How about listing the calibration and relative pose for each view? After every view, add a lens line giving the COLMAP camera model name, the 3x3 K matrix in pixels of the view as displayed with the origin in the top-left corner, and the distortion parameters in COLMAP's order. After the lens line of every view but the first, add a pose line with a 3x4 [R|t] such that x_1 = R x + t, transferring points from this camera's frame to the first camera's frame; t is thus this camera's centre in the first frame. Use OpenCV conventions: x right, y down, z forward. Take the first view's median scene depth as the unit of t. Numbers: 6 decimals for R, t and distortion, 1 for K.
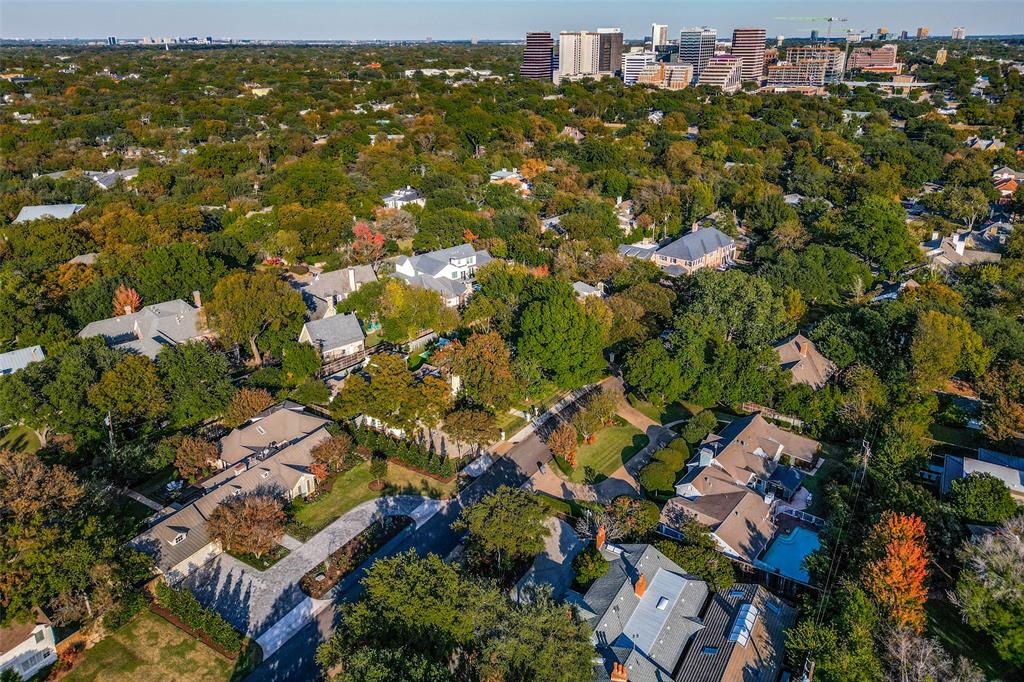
lens RADIAL K [[712.0, 0, 512.5], [0, 712.0, 307.3], [0, 0, 1]] dist [0.054677, -0.044865]
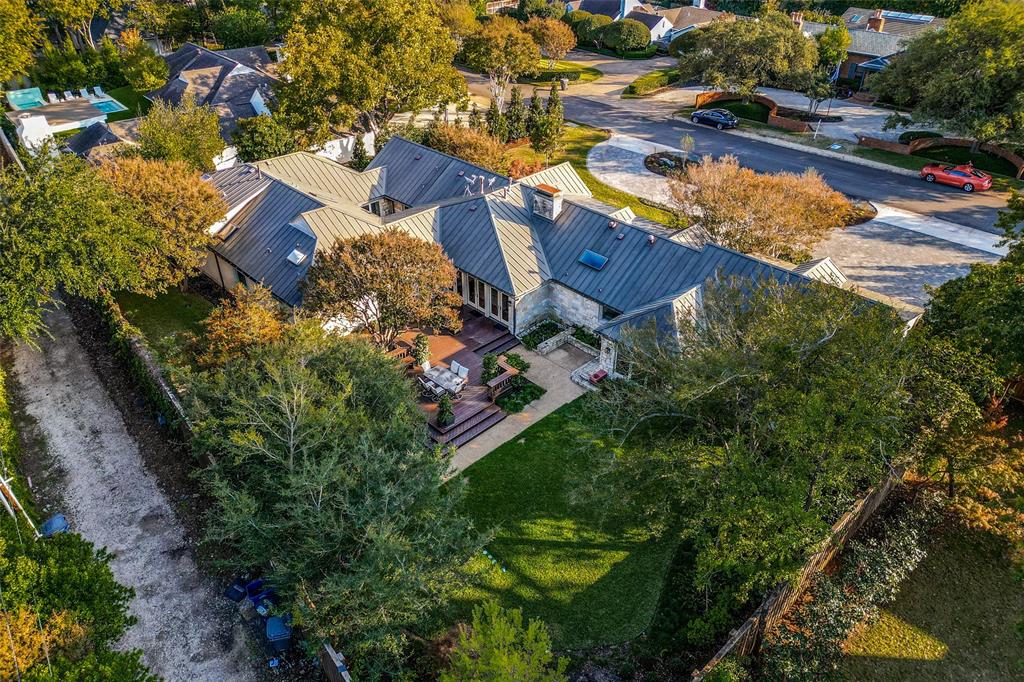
lens RADIAL K [[712.0, 0, 507.5], [0, 712.0, 333.5], [0, 0, 1]] dist [0.054677, -0.044865]
pose [[0.249943, -0.525359, 0.813343, -0.759918], [0.340004, 0.834133, 0.434304, 0.125272], [-0.906601, 0.167989, 0.387110, 0.944333]]
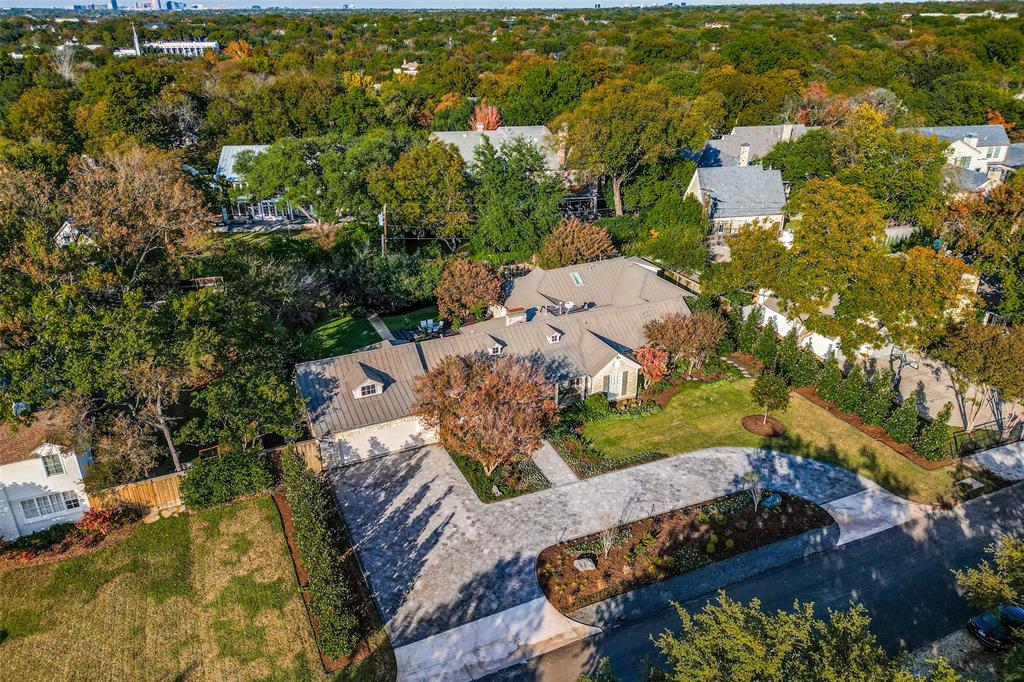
lens RADIAL K [[712.0, 0, 509.5], [0, 712.0, 338.6], [0, 0, 1]] dist [0.054677, -0.044865]
pose [[0.829838, 0.234201, -0.506476, -0.111287], [-0.197287, 0.972176, 0.126301, 0.185089], [0.521964, -0.004888, 0.852954, 0.568341]]
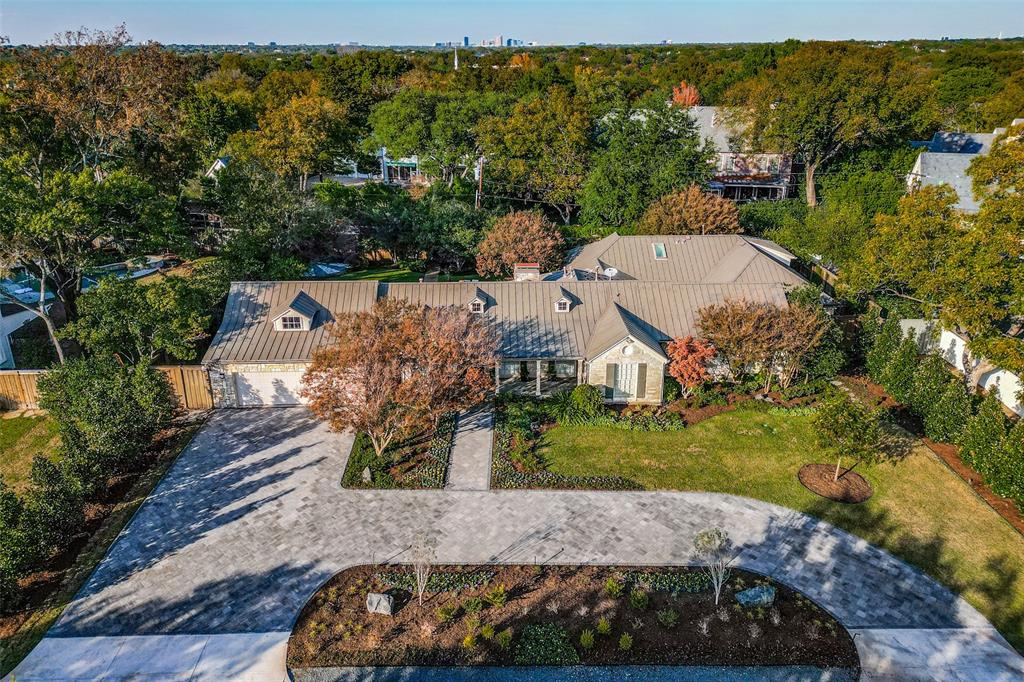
lens RADIAL K [[712.0, 0, 509.5], [0, 712.0, 303.0], [0, 0, 1]] dist [0.054677, -0.044865]
pose [[0.543623, 0.287731, -0.788470, -0.053077], [-0.296732, 0.944624, 0.140129, 0.197799], [0.785127, 0.157787, 0.598899, 0.790783]]
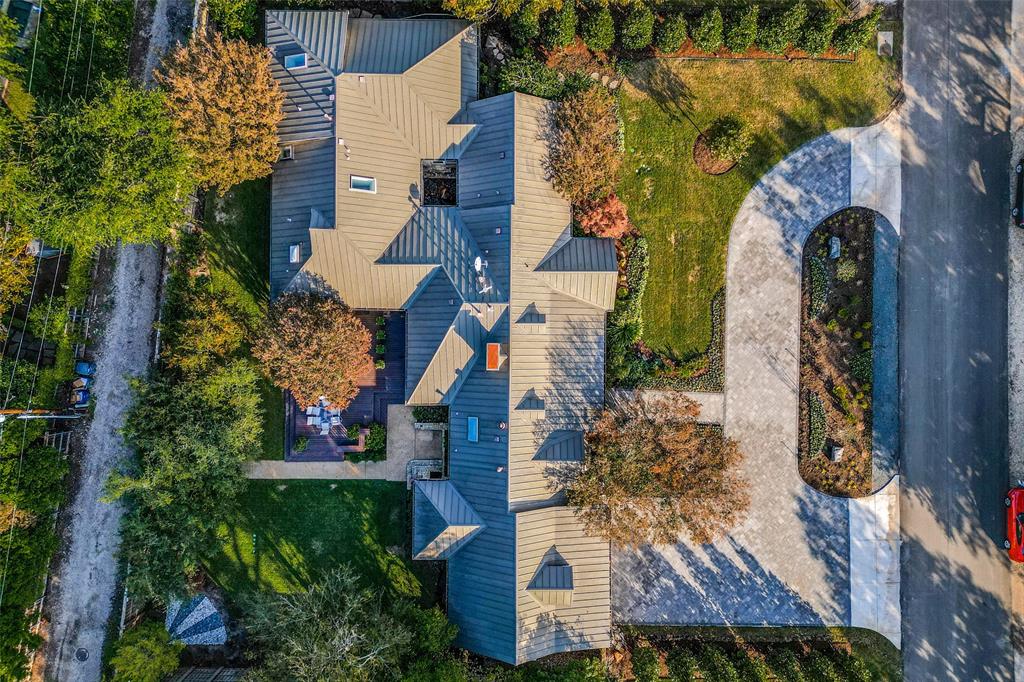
lens RADIAL K [[712.0, 0, 512.5], [0, 712.0, 341.8], [0, 0, 1]] dist [0.054677, -0.044865]
pose [[0.855302, -0.518128, 0.001487, -0.388175], [0.186355, 0.310302, 0.932194, -0.146198], [-0.483457, -0.797030, 0.361957, 0.913775]]
